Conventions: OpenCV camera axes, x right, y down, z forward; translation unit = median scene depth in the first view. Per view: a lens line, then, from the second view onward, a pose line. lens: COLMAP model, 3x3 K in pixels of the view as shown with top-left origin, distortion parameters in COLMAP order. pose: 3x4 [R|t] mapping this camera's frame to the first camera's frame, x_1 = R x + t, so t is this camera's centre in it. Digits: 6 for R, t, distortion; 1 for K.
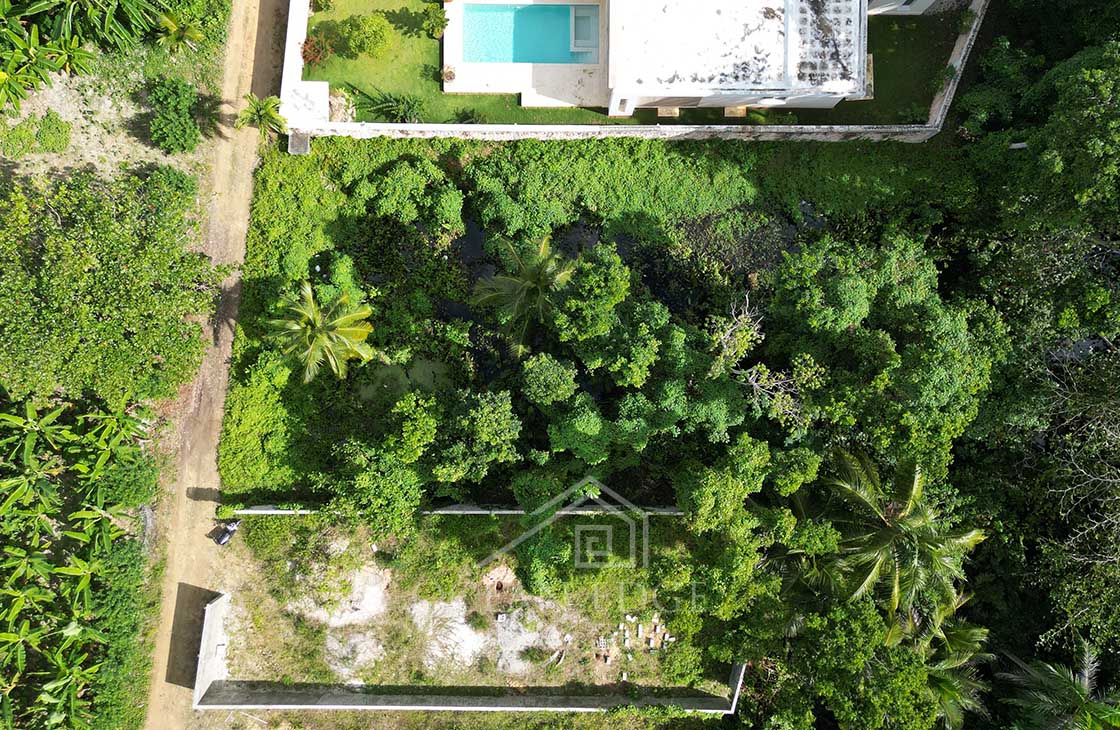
lens RADIAL K [[915.9, 0, 562.0], [0, 915.9, 368.5], [0, 0, 1]] dist [0.062231, -0.049156]
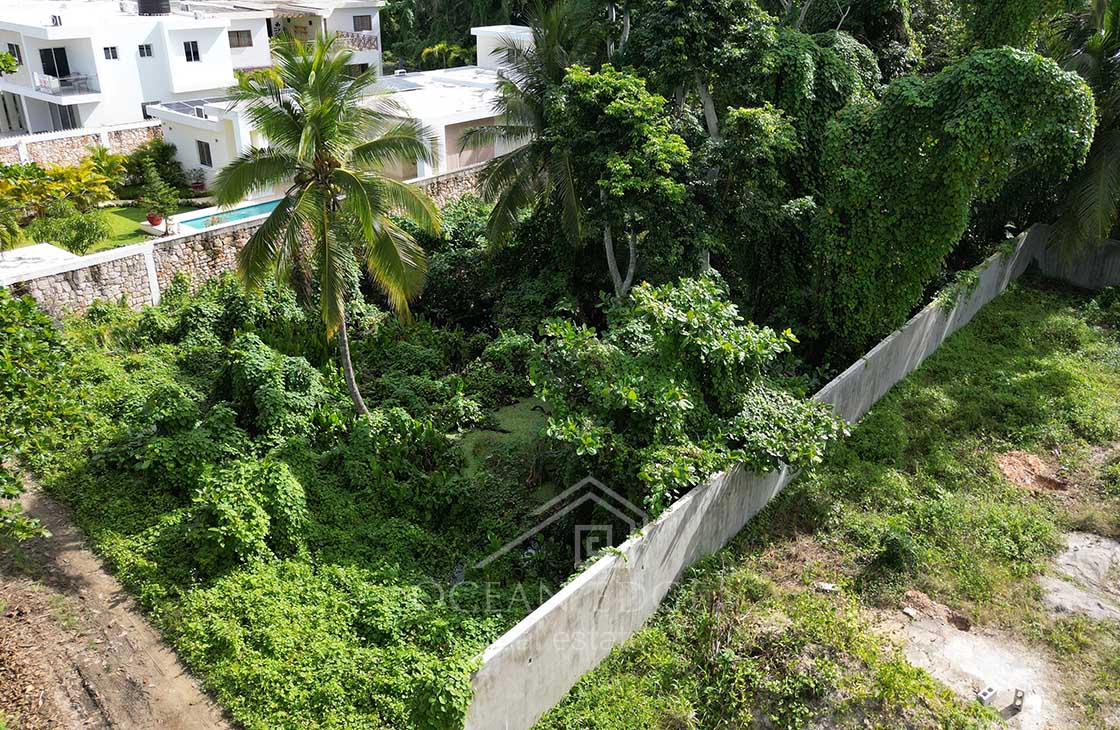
lens RADIAL K [[915.9, 0, 563.7], [0, 915.9, 368.7], [0, 0, 1]] dist [0.062231, -0.049156]
pose [[0.617103, -0.334141, 0.712414, -0.481549], [0.786881, 0.260377, -0.559484, 0.289050], [0.001450, 0.905844, 0.423609, 0.795175]]
